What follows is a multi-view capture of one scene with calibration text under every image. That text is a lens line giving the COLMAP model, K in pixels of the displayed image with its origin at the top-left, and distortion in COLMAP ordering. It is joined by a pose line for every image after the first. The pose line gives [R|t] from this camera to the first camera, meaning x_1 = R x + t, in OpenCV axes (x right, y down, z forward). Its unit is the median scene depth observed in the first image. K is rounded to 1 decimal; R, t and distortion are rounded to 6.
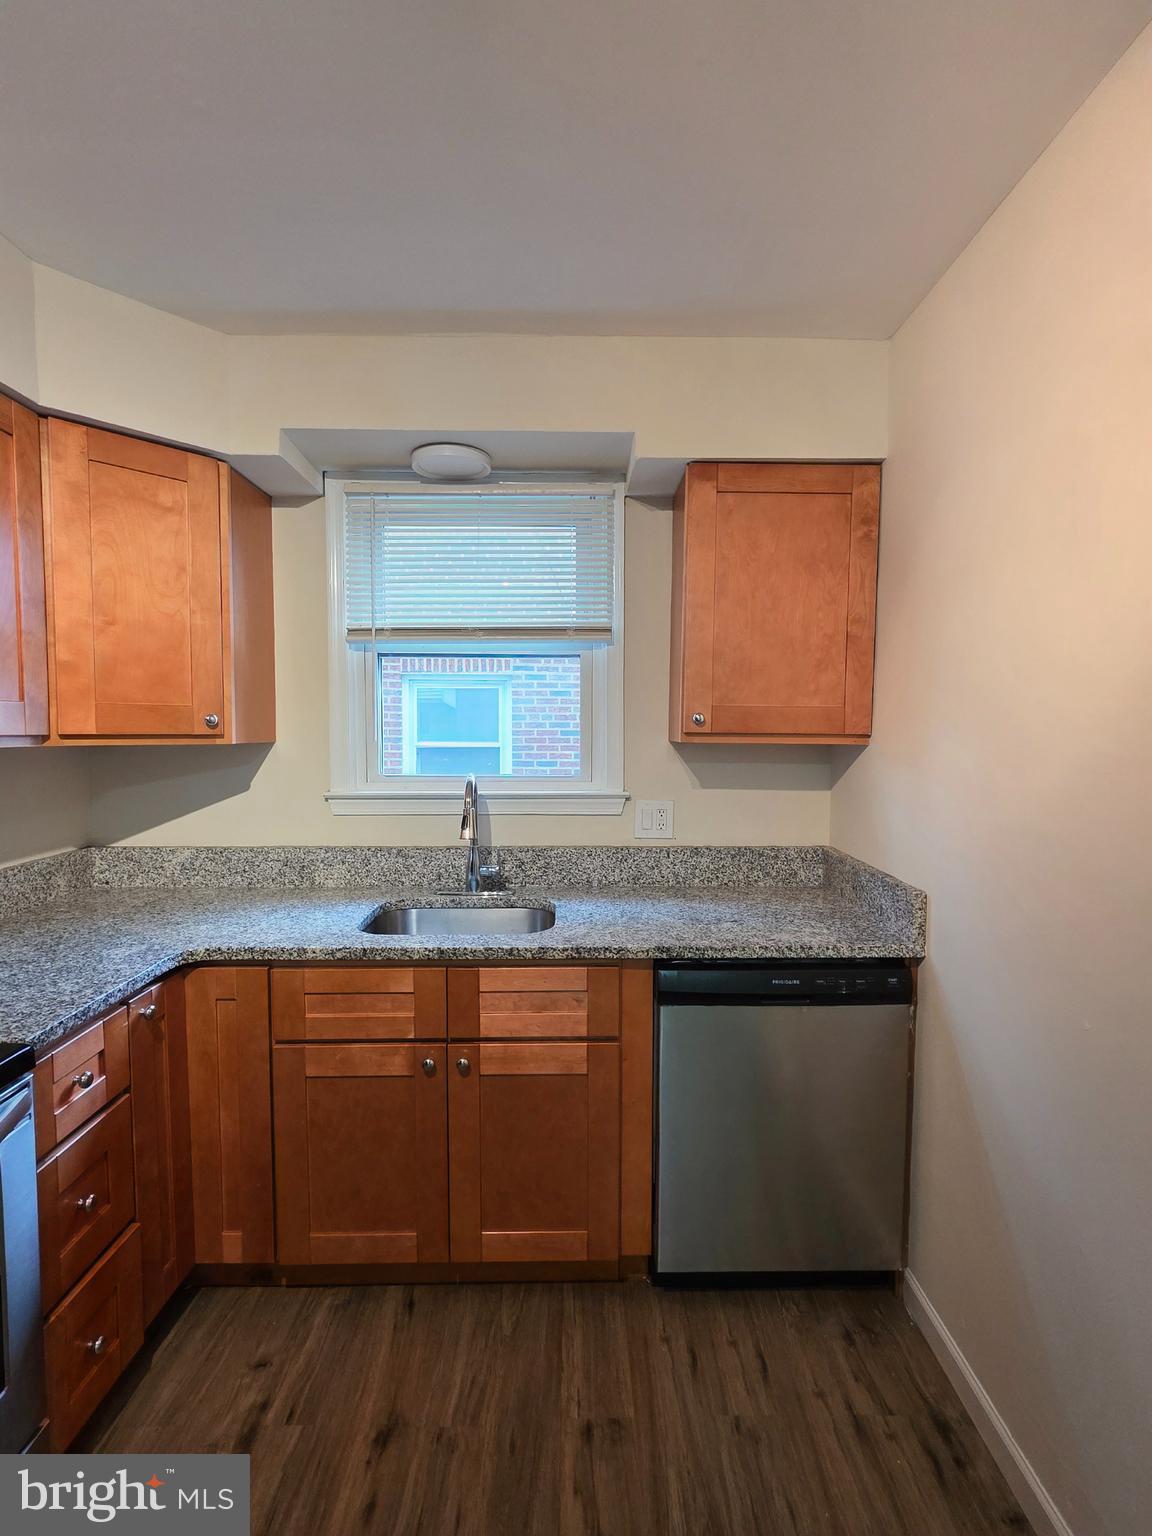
lens RADIAL K [[724.6, 0, 579.4], [0, 724.6, 771.3], [0, 0, 1]] dist [0.004719, 0.001060]
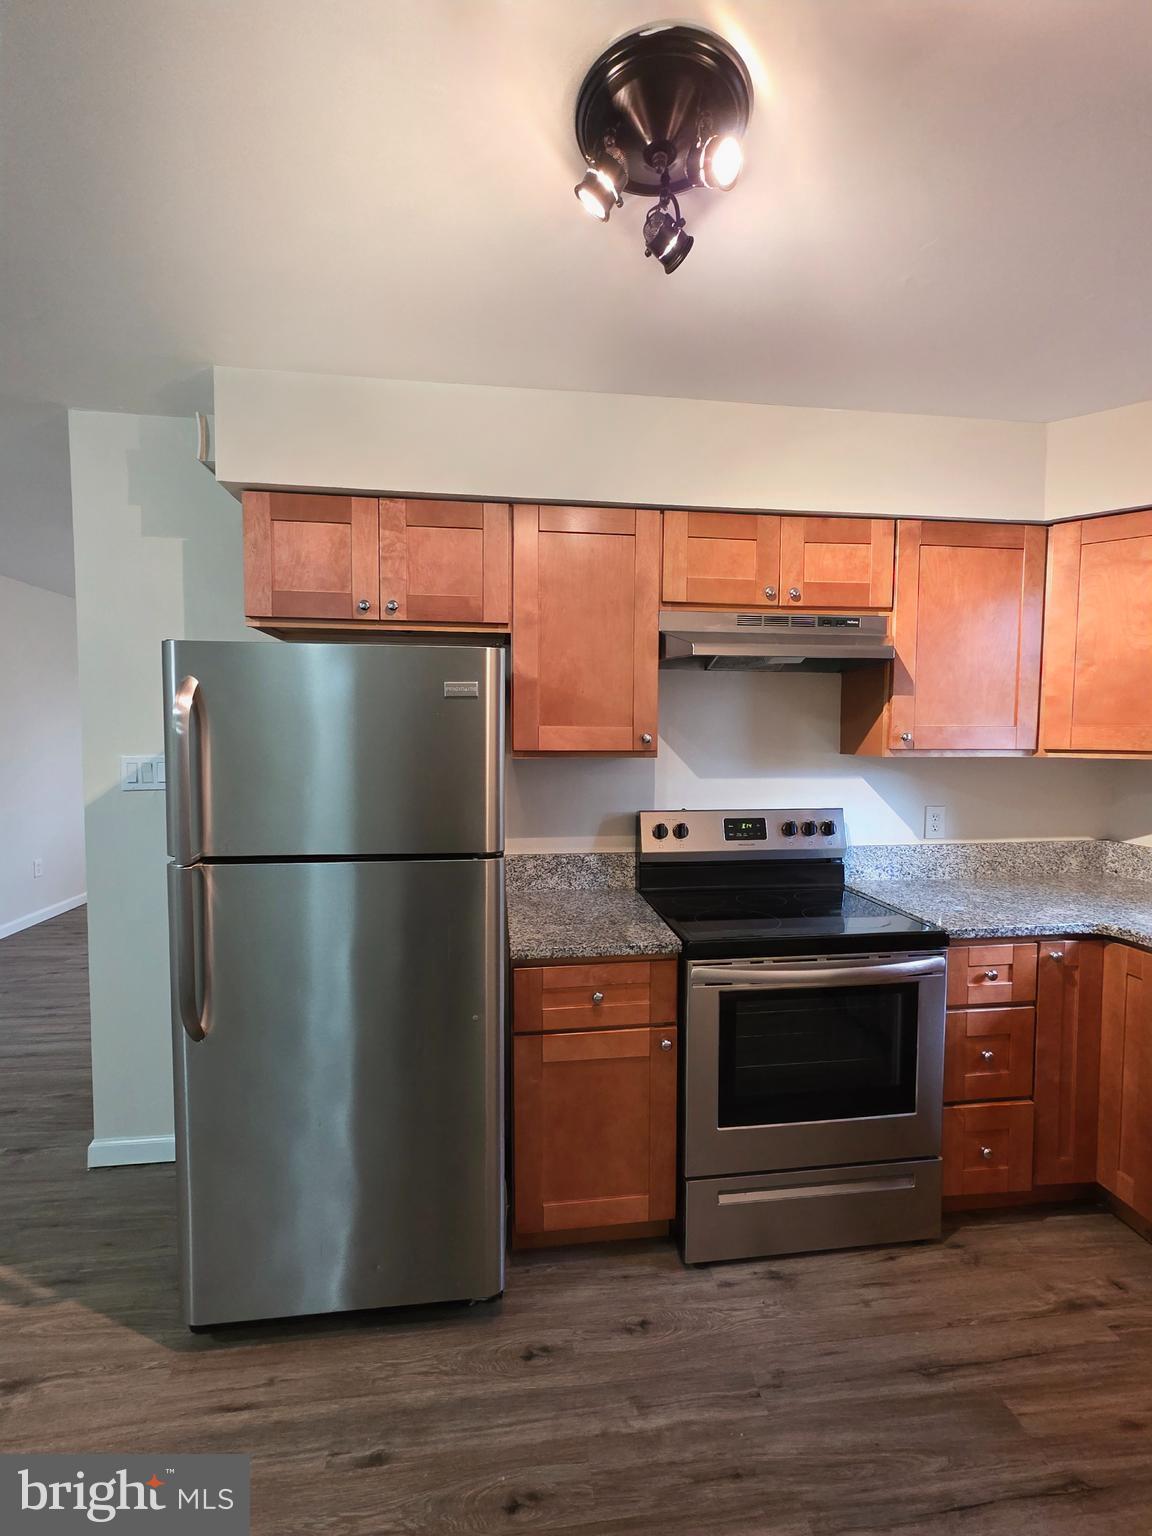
lens RADIAL K [[675.4, 0, 581.1], [0, 675.4, 768.6], [0, 0, 1]] dist [-0.000213, -0.000007]
pose [[0.121639, 0.049339, -0.991347, 0.481242], [-0.064402, 0.997052, 0.041720, -0.009926], [0.990483, 0.058770, 0.124458, -0.046308]]
